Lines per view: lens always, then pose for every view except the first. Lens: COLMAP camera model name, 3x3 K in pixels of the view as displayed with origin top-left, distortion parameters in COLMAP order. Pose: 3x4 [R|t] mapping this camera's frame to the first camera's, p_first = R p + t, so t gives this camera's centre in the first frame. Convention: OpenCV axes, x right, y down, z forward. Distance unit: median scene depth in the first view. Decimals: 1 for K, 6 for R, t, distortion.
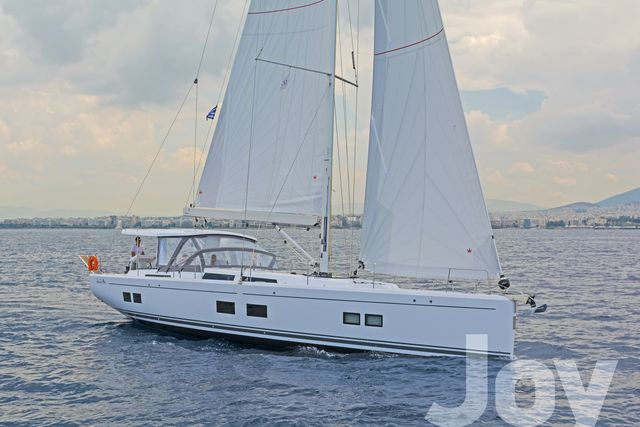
lens RADIAL K [[831.7, 0, 342.8], [0, 831.7, 214.4], [0, 0, 1]] dist [-0.017277, -0.014063]
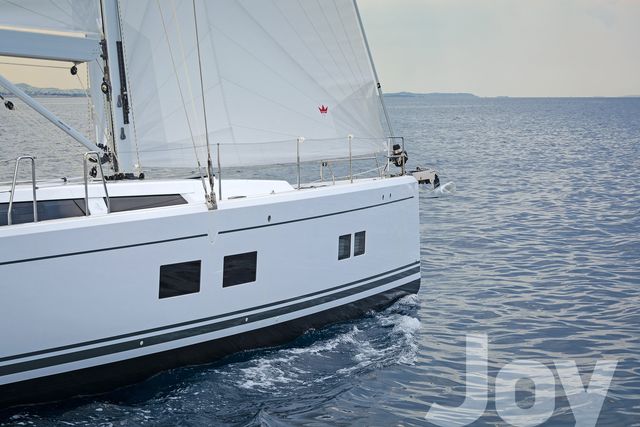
lens RADIAL K [[1498.7, 0, 320.0], [0, 1498.7, 213.5], [0, 0, 1]] dist [-0.075900, -0.485584]
pose [[-0.114792, -0.076085, 0.990471, -0.770138], [0.000095, 0.997062, 0.076602, 0.031112], [-0.993390, 0.008887, -0.114448, 0.974957]]
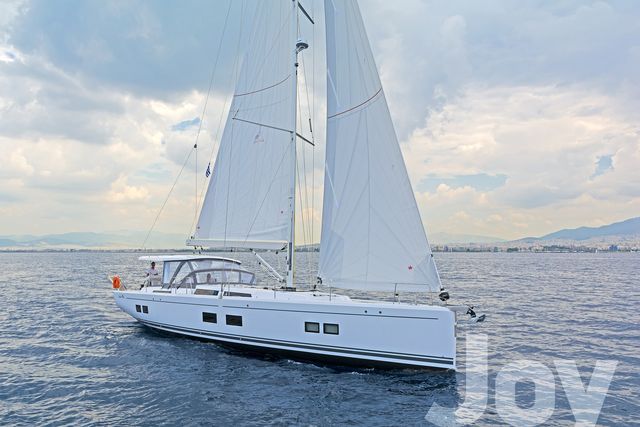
lens RADIAL K [[461.9, 0, 317.4], [0, 461.9, 222.6], [0, 0, 1]] dist [0.002135, -0.000302]
pose [[0.999647, -0.015772, 0.021373, 0.005595], [0.016965, 0.998240, -0.056822, 0.012700], [-0.020439, 0.057165, 0.998156, 0.295719]]
